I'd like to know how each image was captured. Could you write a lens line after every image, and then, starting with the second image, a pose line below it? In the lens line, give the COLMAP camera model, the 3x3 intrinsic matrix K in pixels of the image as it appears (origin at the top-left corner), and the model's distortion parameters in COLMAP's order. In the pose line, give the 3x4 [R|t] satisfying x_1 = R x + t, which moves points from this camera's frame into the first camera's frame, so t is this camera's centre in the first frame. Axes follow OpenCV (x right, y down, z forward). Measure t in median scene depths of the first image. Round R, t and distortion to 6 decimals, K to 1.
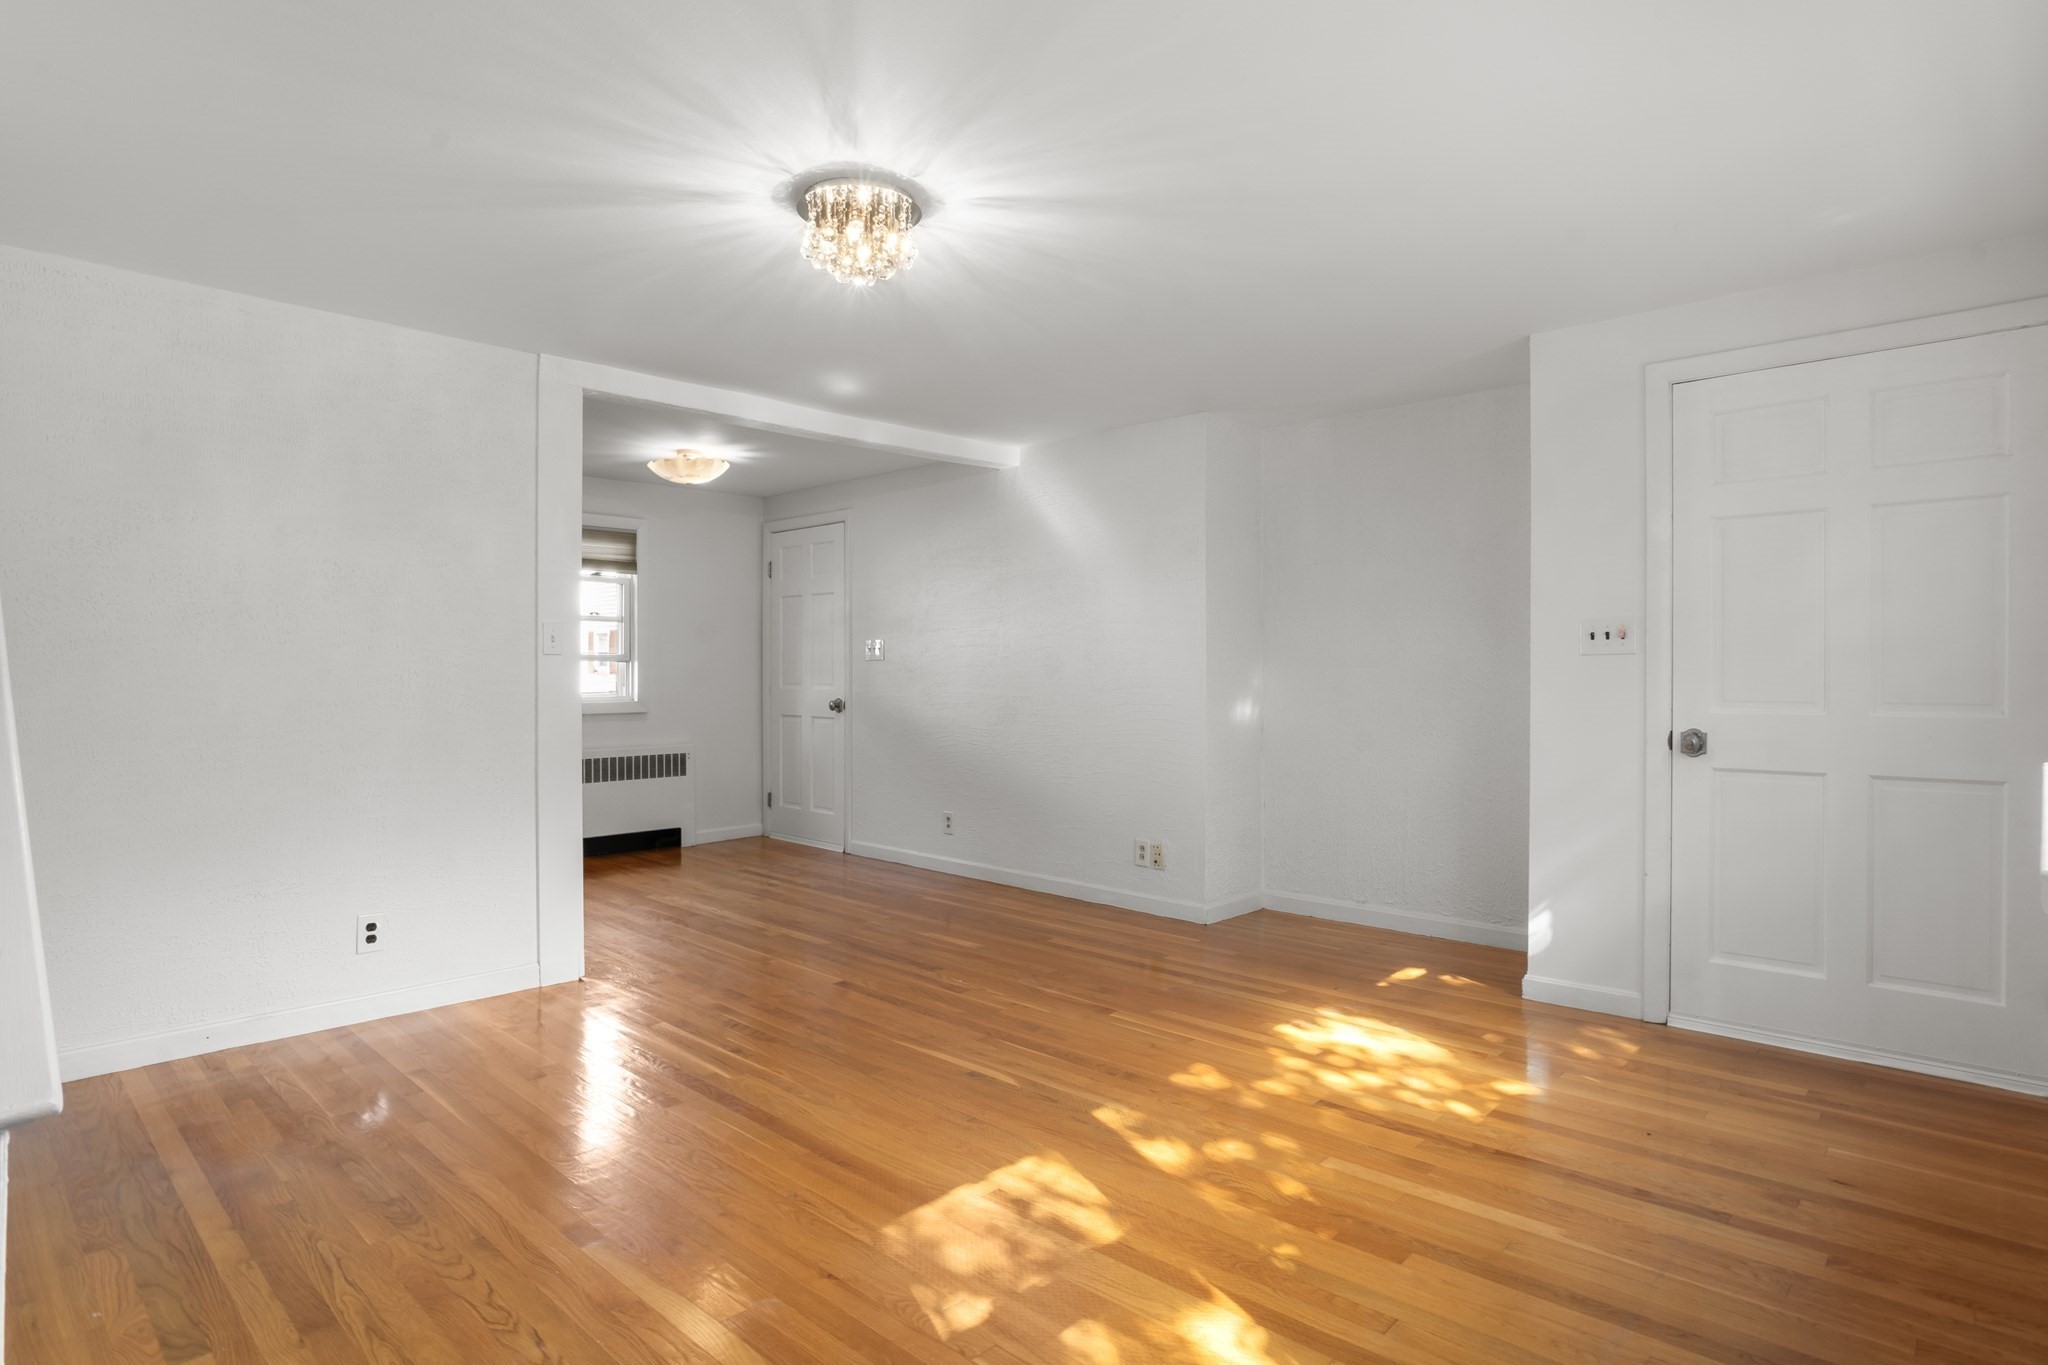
lens RADIAL K [[1090.8, 0, 1036.8], [0, 1090.8, 677.8], [0, 0, 1]] dist [-0.035800, 0.010058]
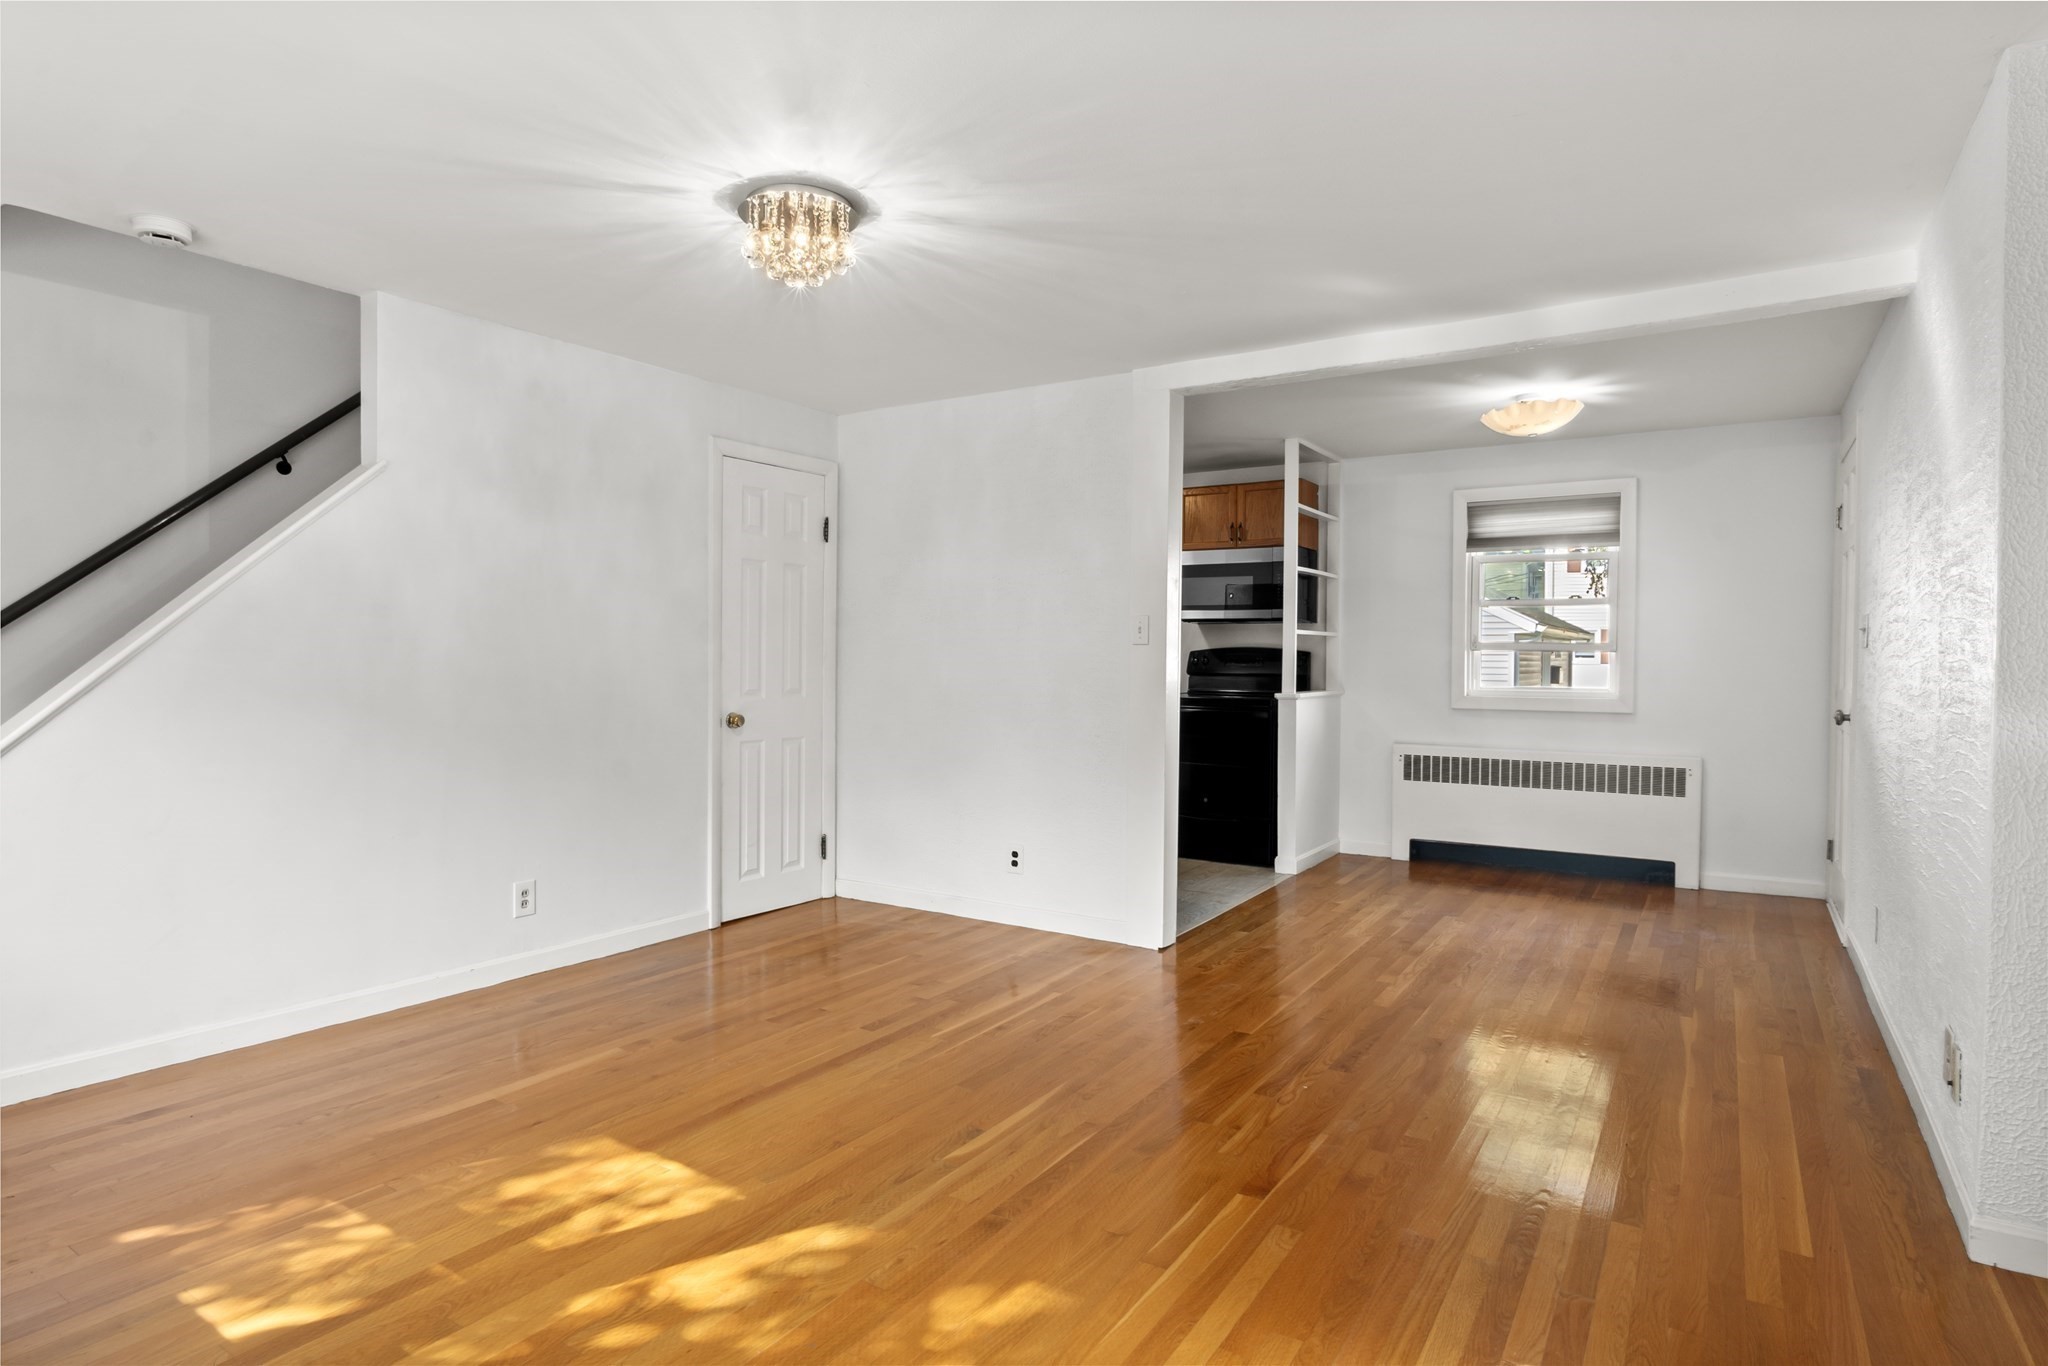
lens RADIAL K [[1090.8, 0, 1036.8], [0, 1090.8, 678.3], [0, 0, 1]] dist [-0.035800, 0.010058]
pose [[0.184471, 0.018740, -0.982659, 0.559115], [-0.012357, 0.999783, 0.016746, -0.003969], [0.982760, 0.009054, 0.184662, 0.637077]]
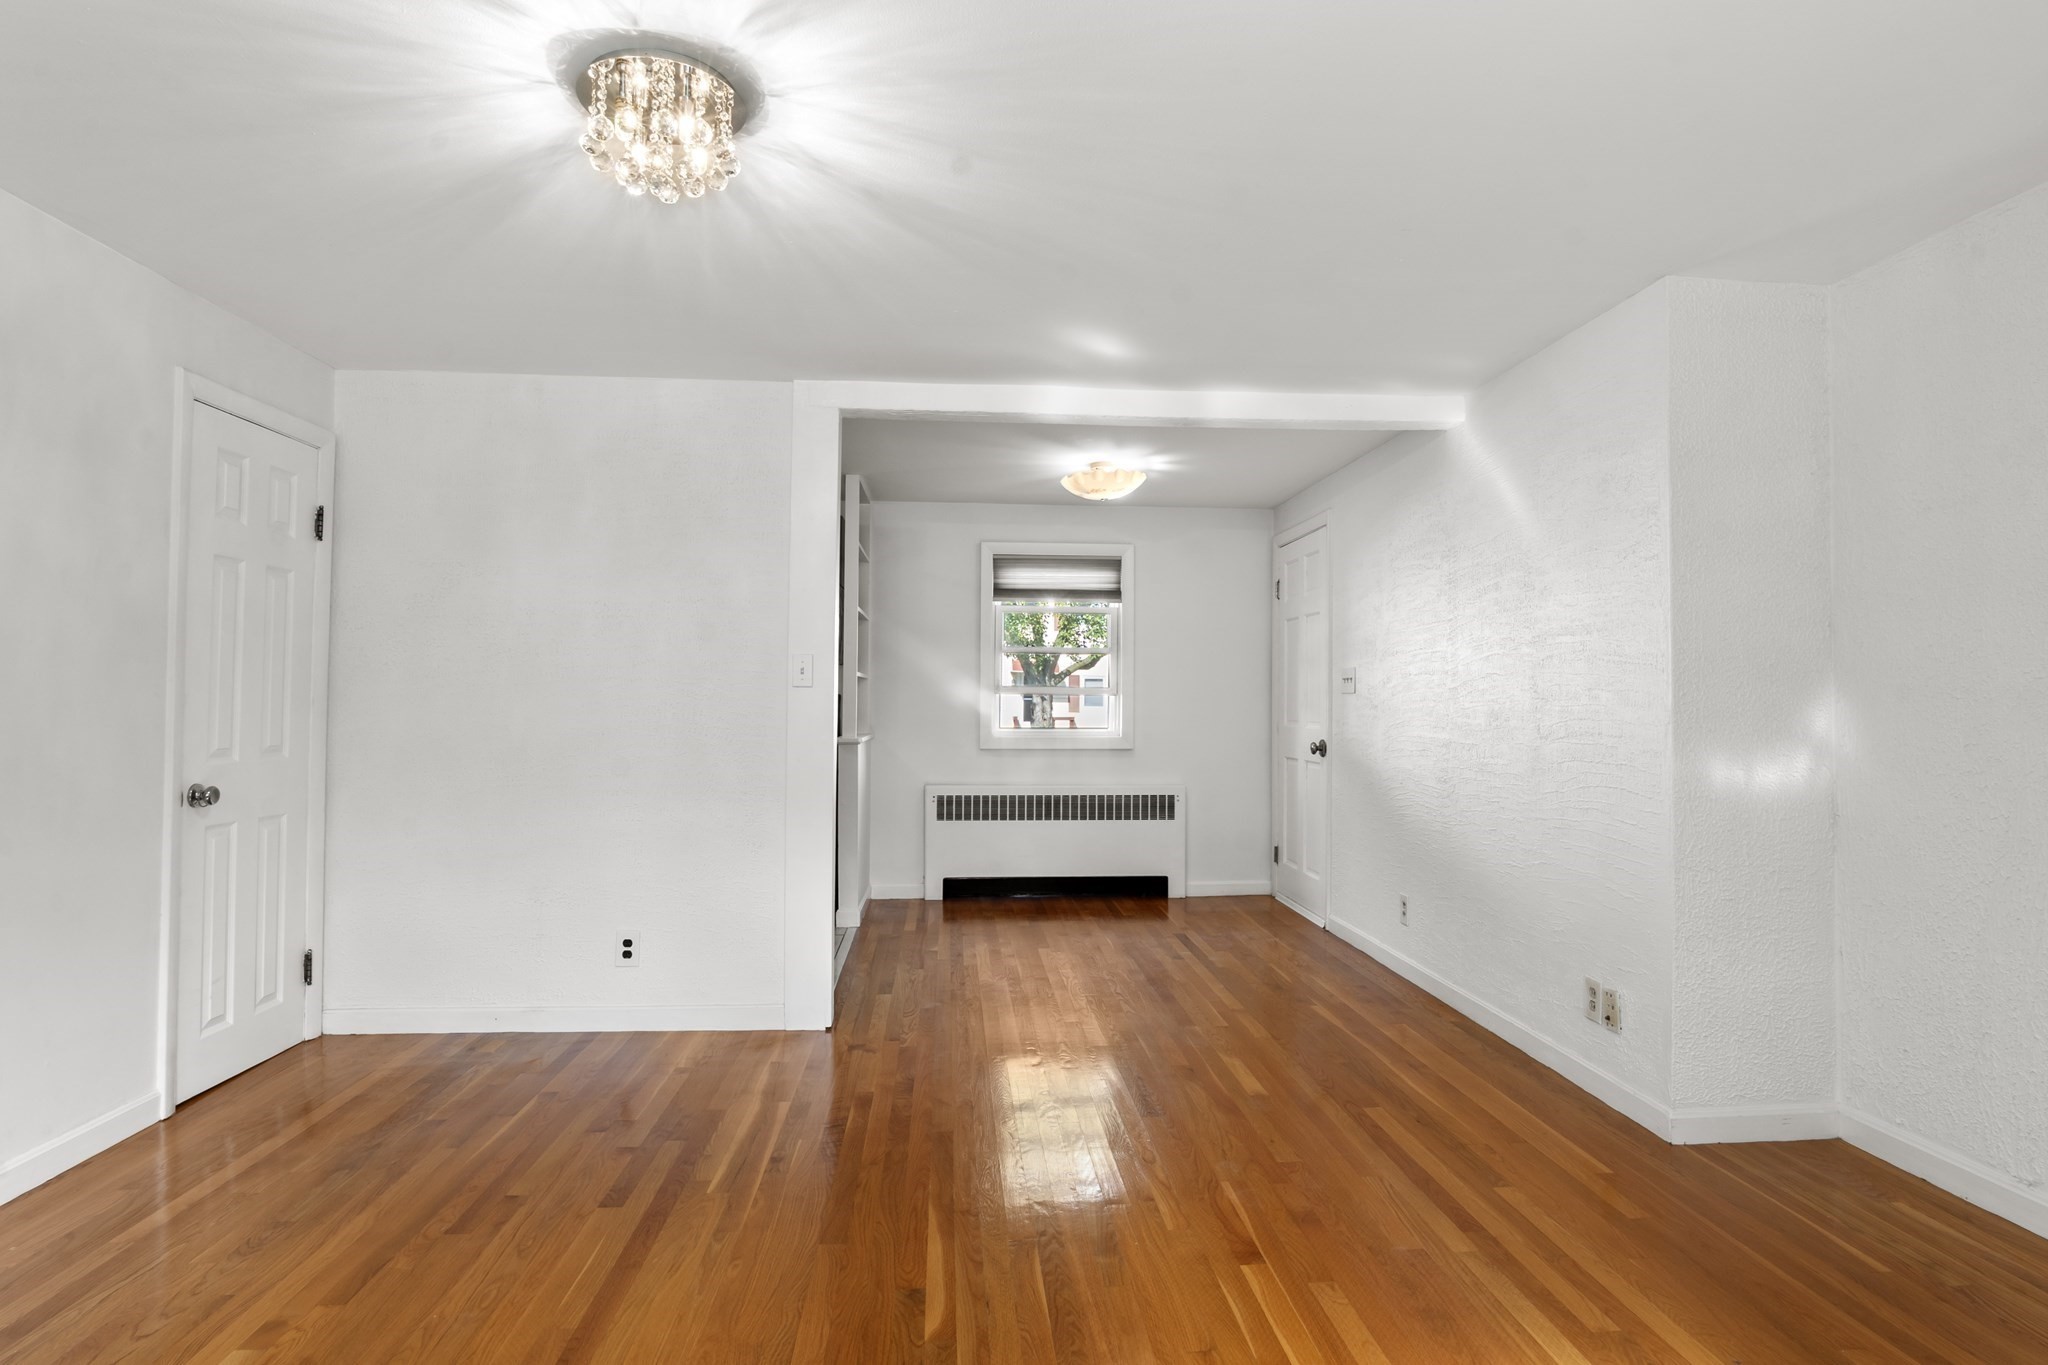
lens RADIAL K [[1088.1, 0, 1038.0], [0, 1088.1, 677.4], [0, 0, 1]] dist [-0.034074, 0.009374]
pose [[0.742463, -0.011434, -0.669789, 0.329182], [-0.010075, 0.999551, -0.028231, -0.004272], [0.669811, 0.027708, 0.742014, 0.384915]]
